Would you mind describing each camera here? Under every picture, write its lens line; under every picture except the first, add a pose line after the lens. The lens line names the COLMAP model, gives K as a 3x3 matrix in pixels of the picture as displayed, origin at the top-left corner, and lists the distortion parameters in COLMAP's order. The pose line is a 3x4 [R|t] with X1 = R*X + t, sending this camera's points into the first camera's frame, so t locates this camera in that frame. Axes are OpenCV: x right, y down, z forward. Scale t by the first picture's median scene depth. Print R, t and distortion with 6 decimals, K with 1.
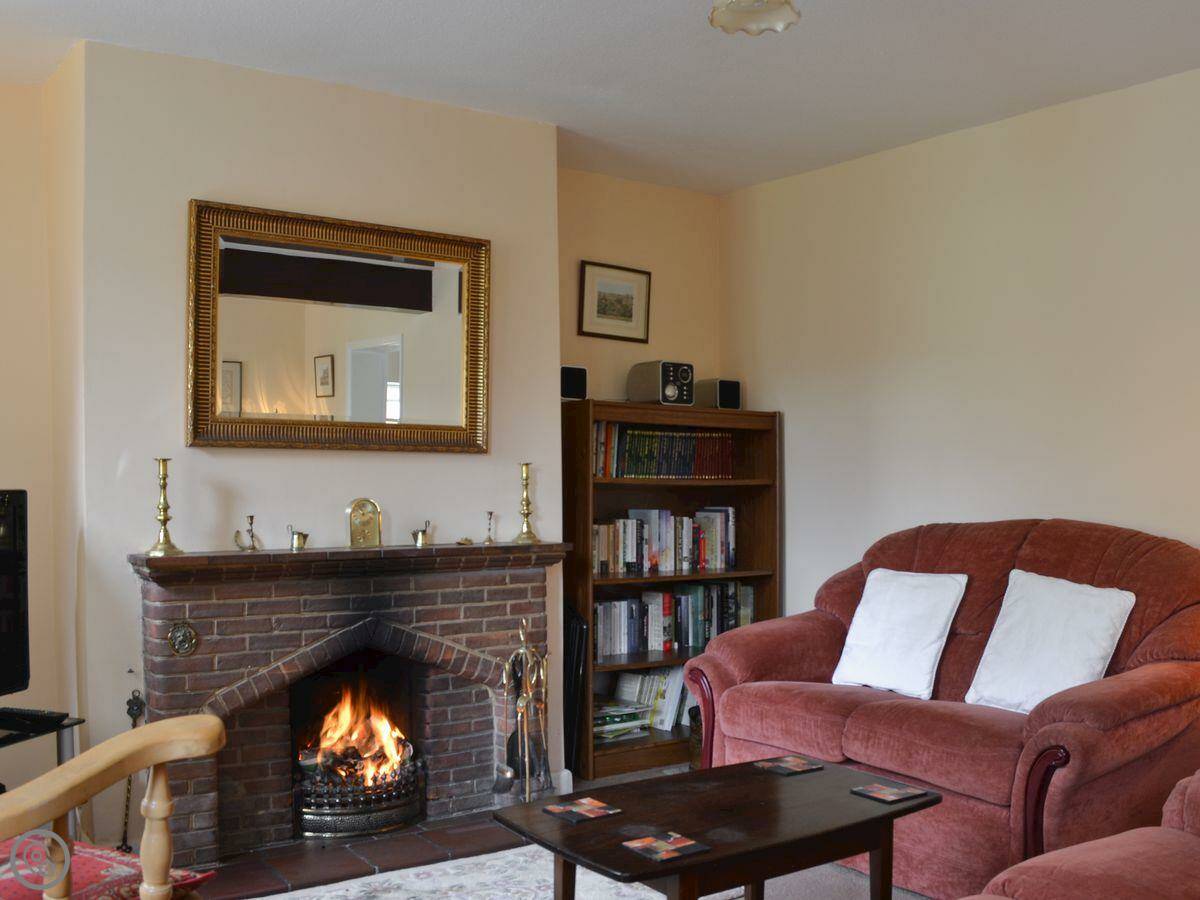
lens RADIAL K [[1289.0, 0, 600.0], [0, 1289.0, 450.0], [0, 0, 1]] dist [-0.190125, 0.016388]
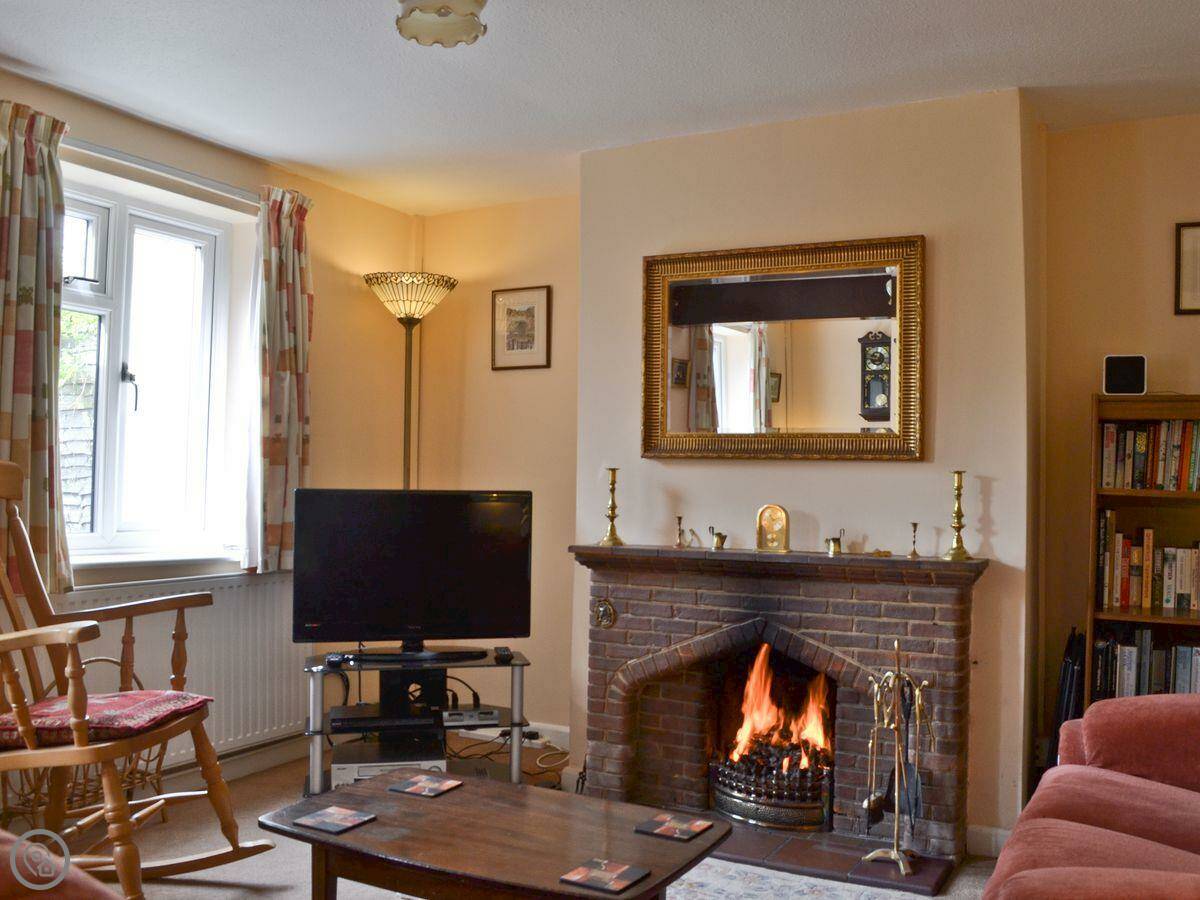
lens RADIAL K [[1116.5, 0, 600.1], [0, 1116.5, 428.8], [0, 0, 1]] dist [-0.109432, 0.008986]
pose [[0.378372, -0.039835, -0.924796, 0.622008], [0.004761, 0.999144, -0.041090, 0.012222], [0.925641, 0.011145, 0.378238, 0.523444]]
